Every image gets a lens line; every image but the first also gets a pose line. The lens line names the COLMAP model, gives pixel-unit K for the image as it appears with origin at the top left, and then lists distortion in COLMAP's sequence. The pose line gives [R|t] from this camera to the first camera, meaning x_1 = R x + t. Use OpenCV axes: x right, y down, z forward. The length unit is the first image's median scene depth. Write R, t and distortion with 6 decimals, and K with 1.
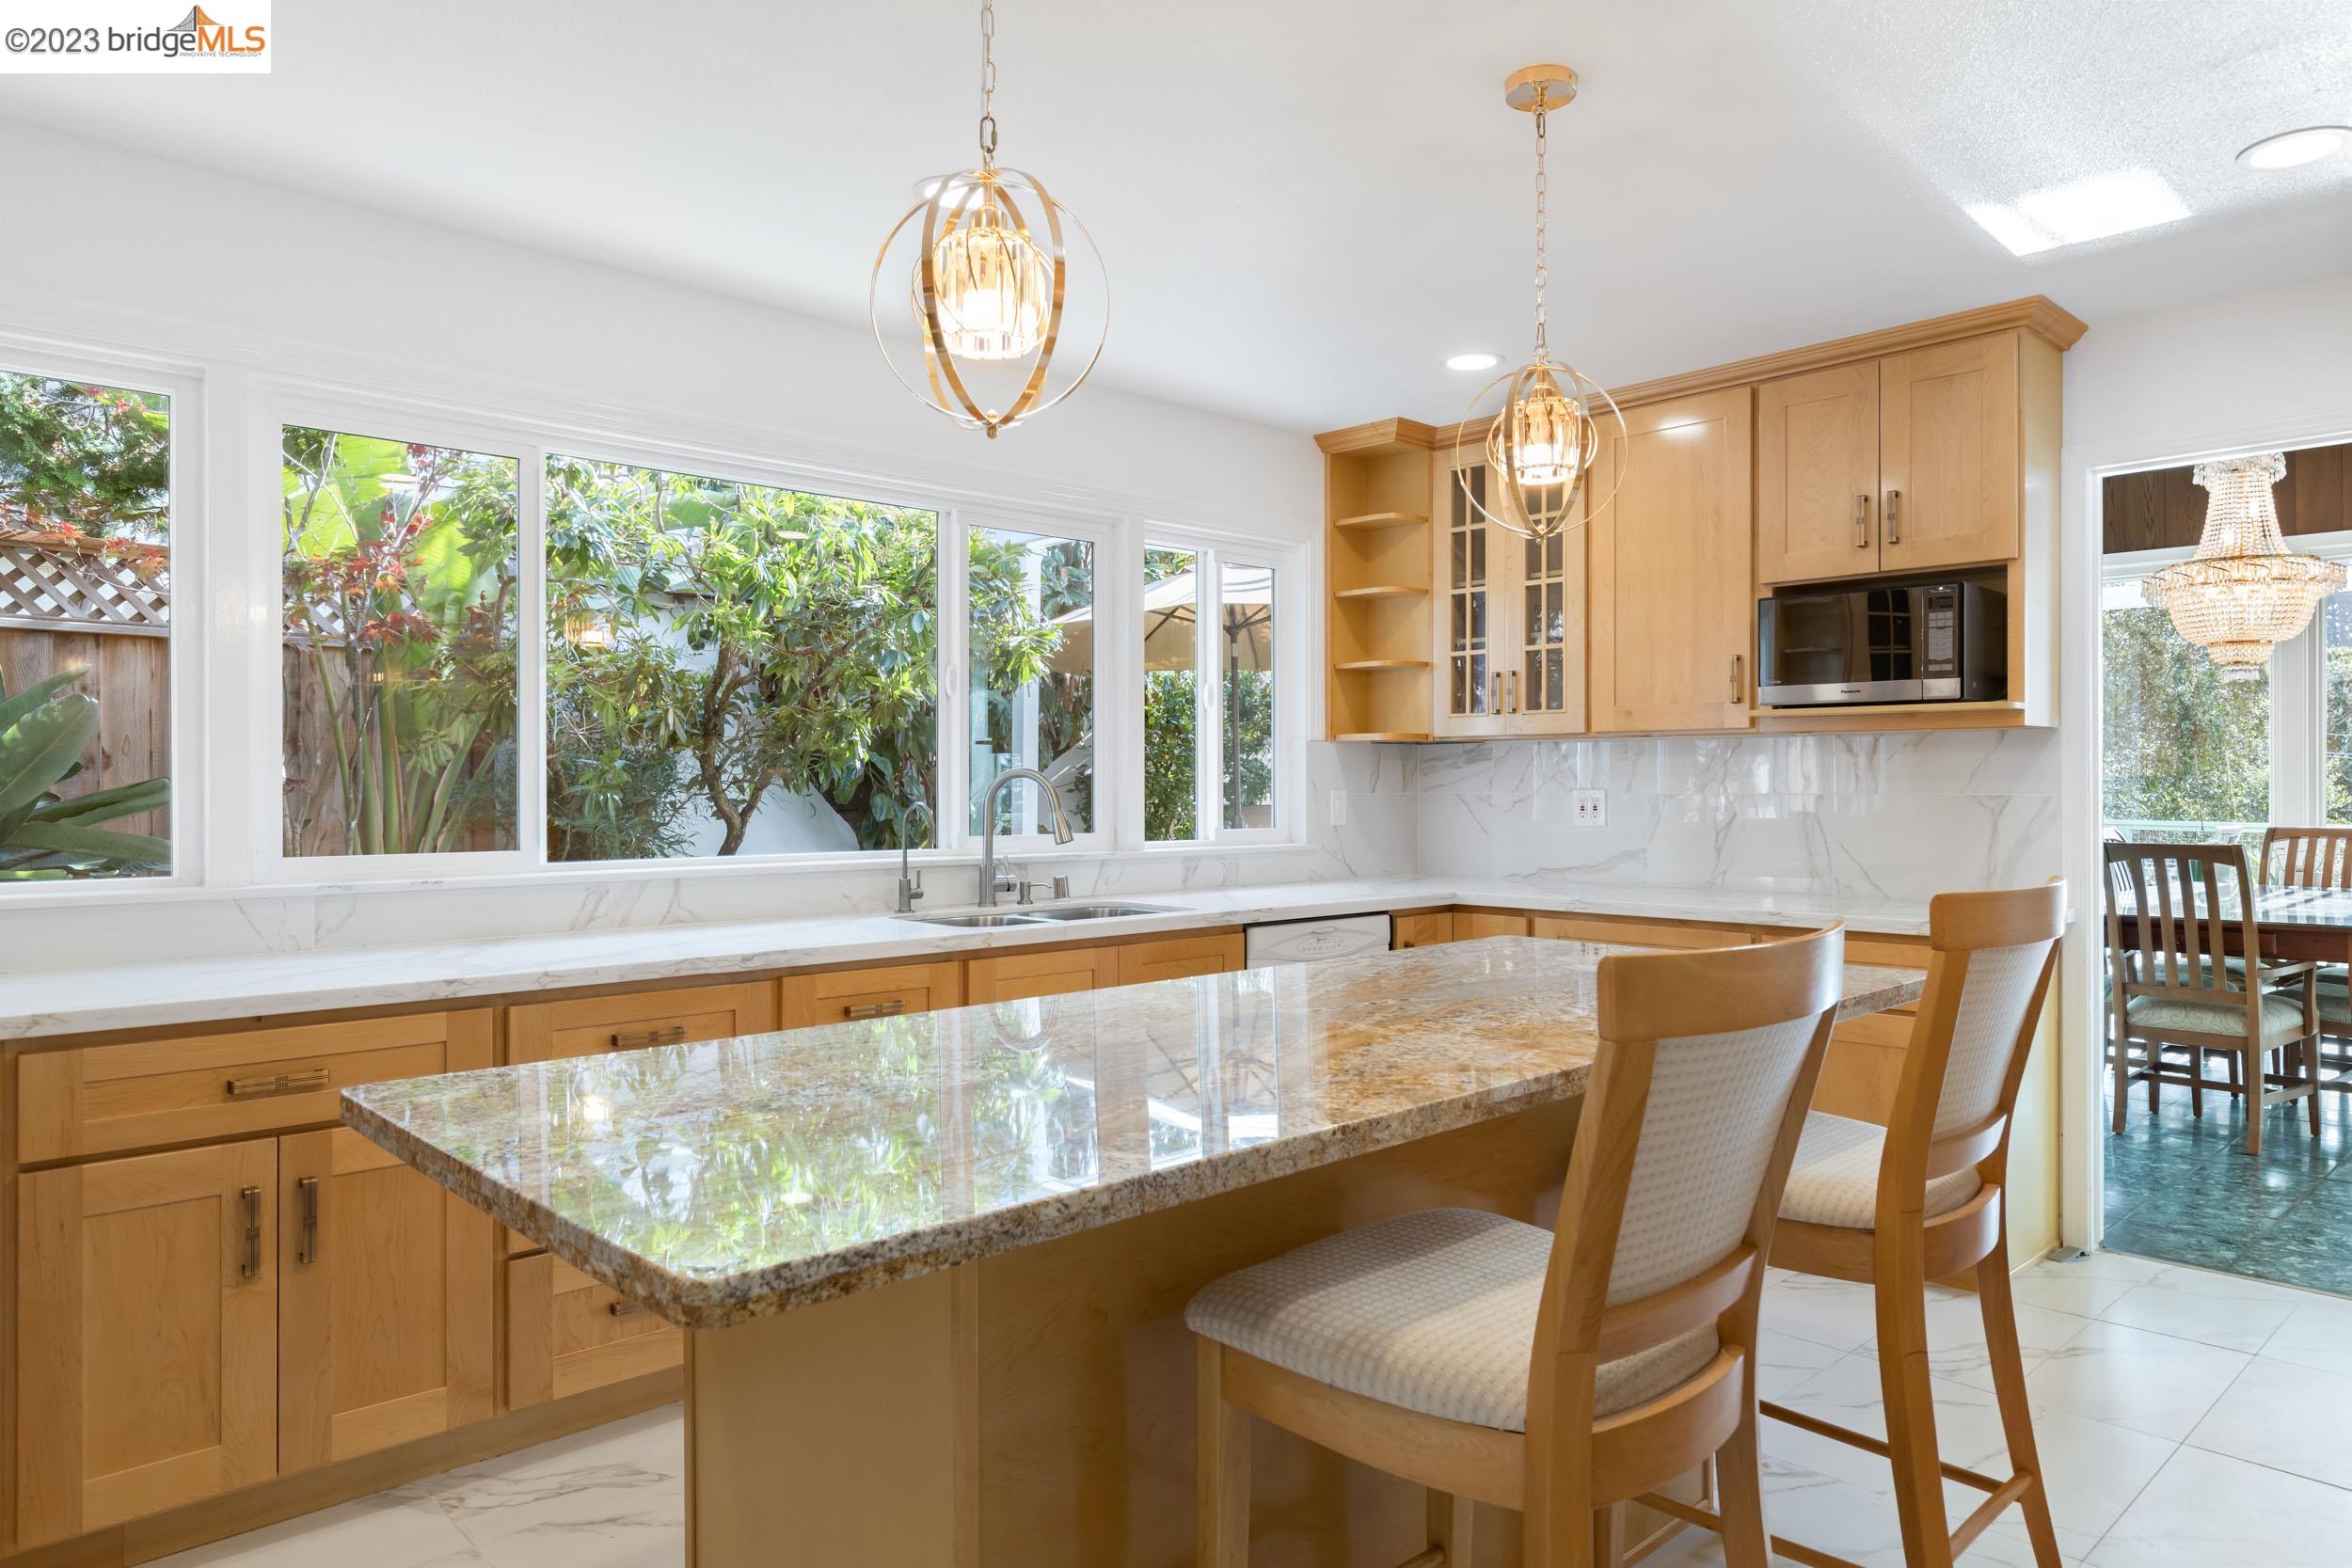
lens RADIAL K [[1478.9, 0, 1176.7], [0, 1478.9, 787.6], [0, 0, 1]] dist [-0.002858, -0.000744]
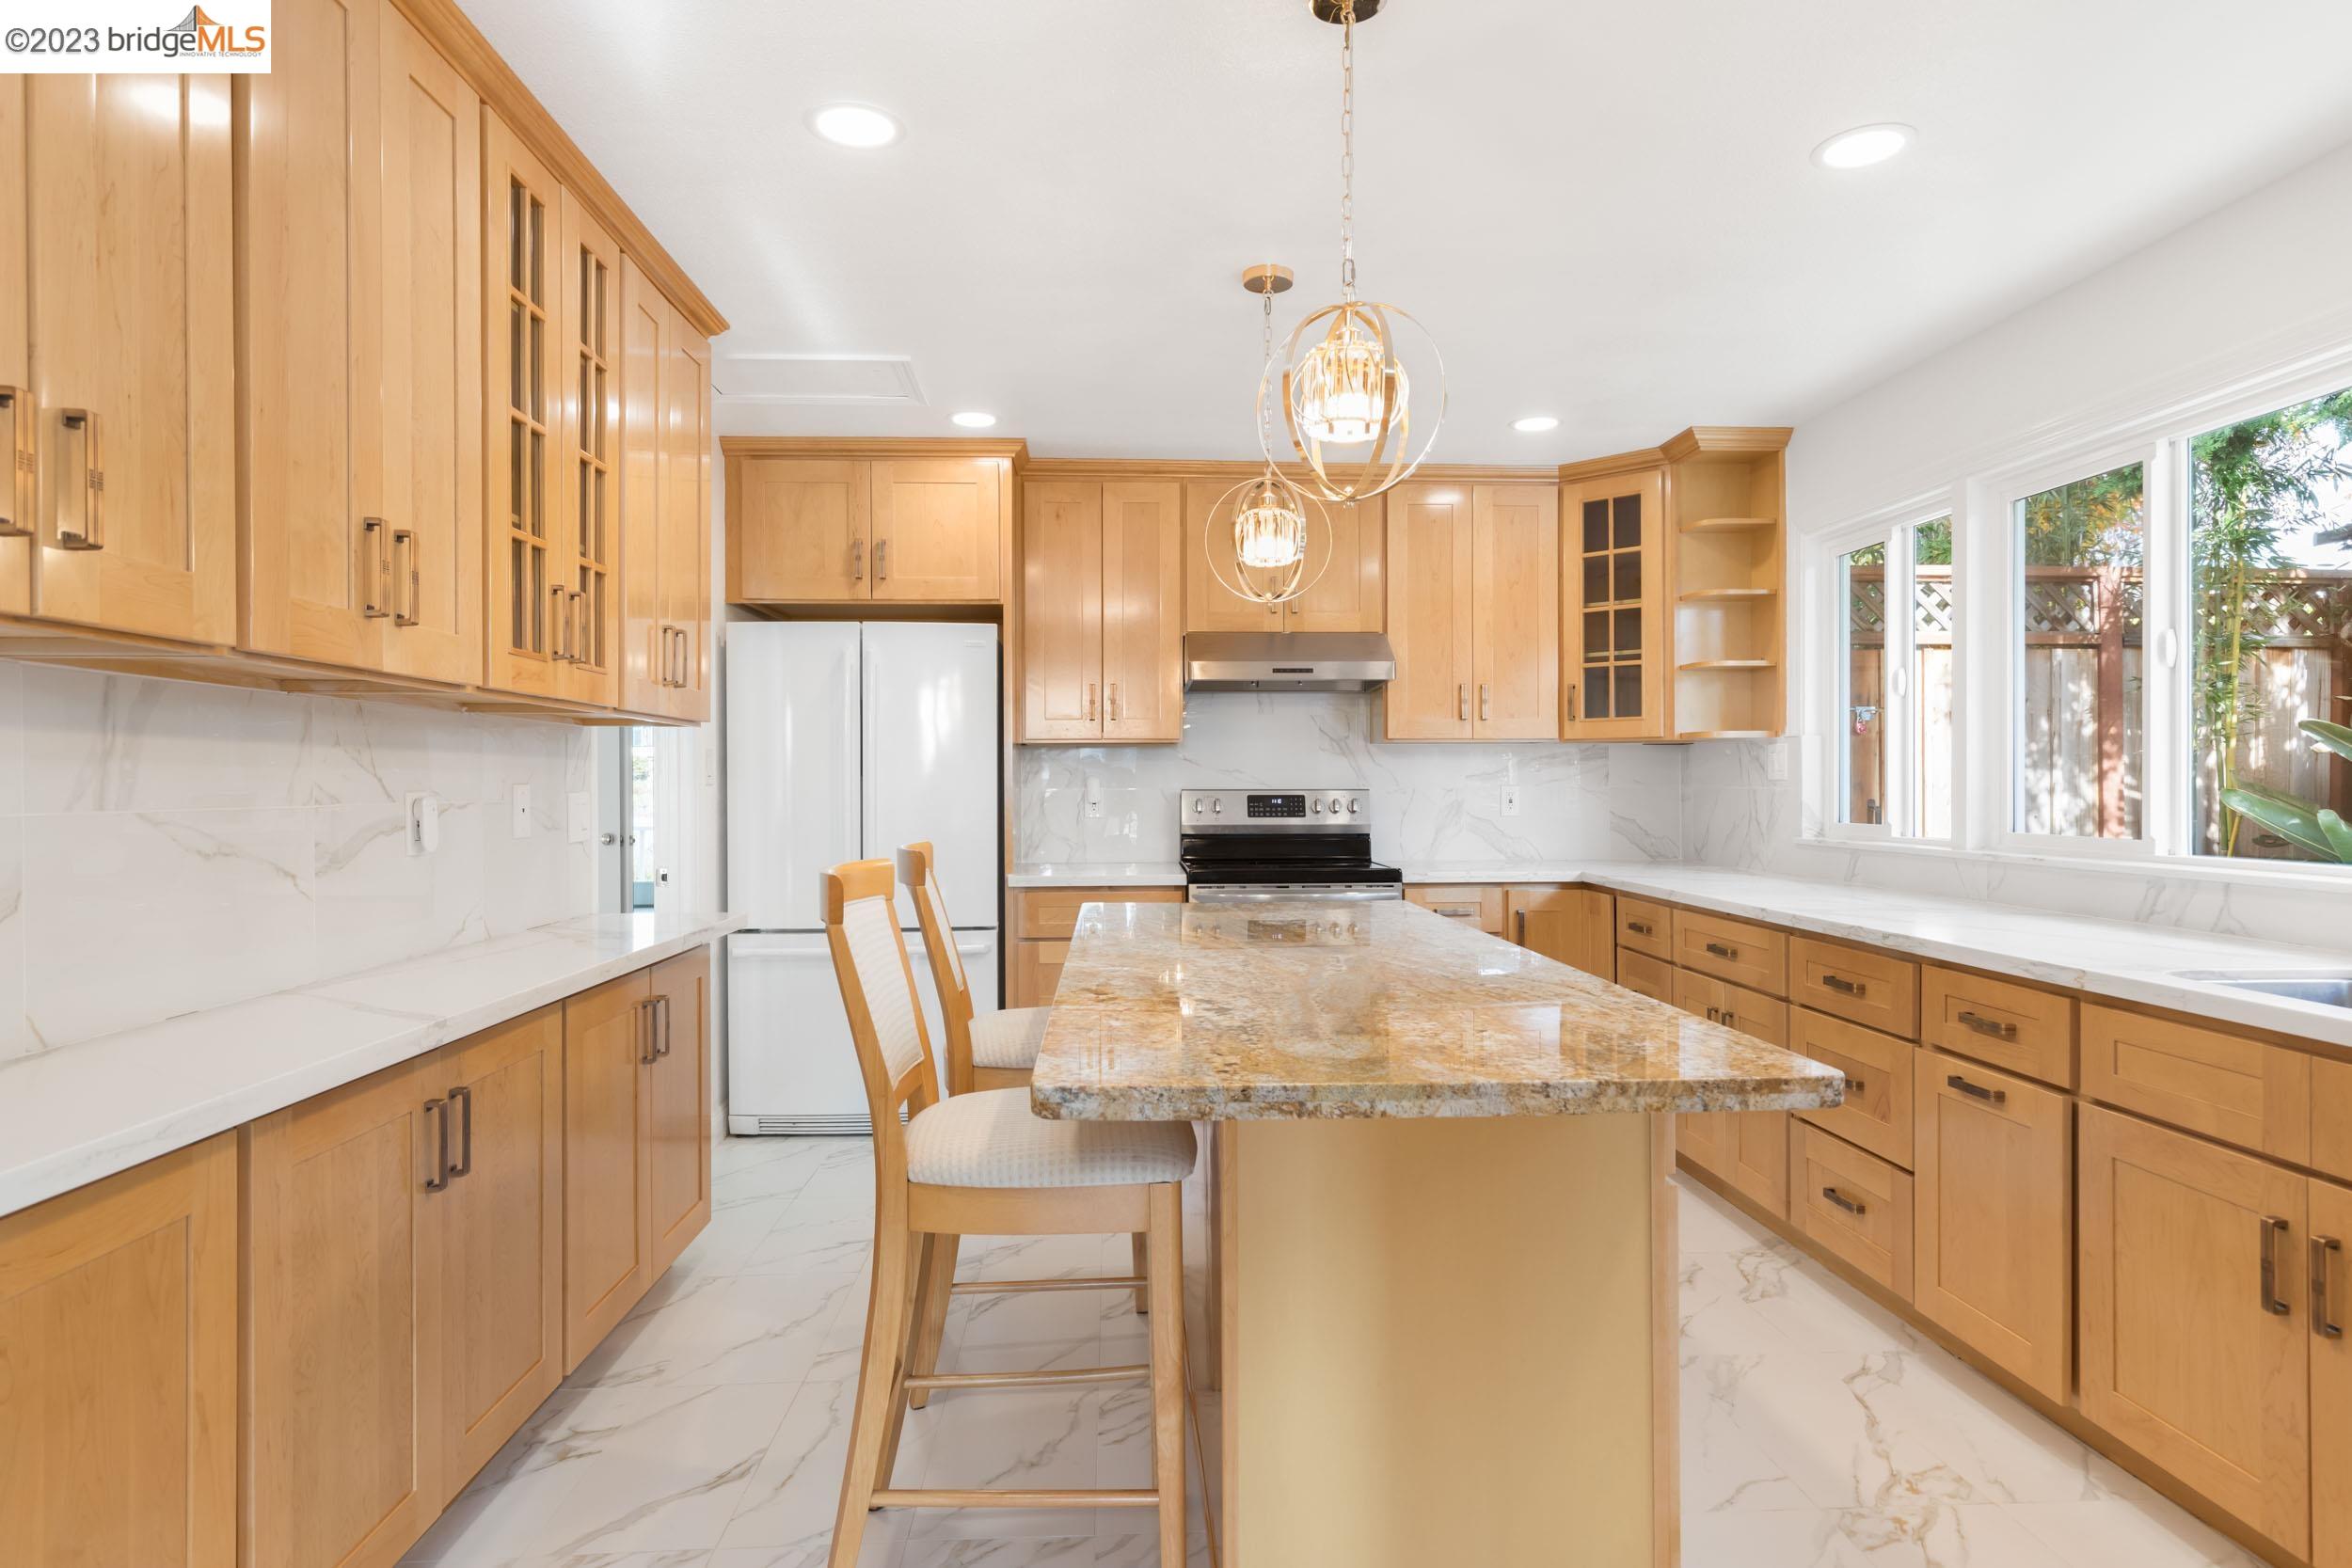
lens RADIAL K [[1275.6, 0, 1172.8], [0, 1275.6, 779.6], [0, 0, 1]] dist [0.001132, 0.000053]
pose [[-0.646728, 0.006723, -0.762691, 0.842938], [0.007372, 0.999970, 0.002563, -0.008156], [0.762685, -0.003965, -0.646757, 1.324353]]
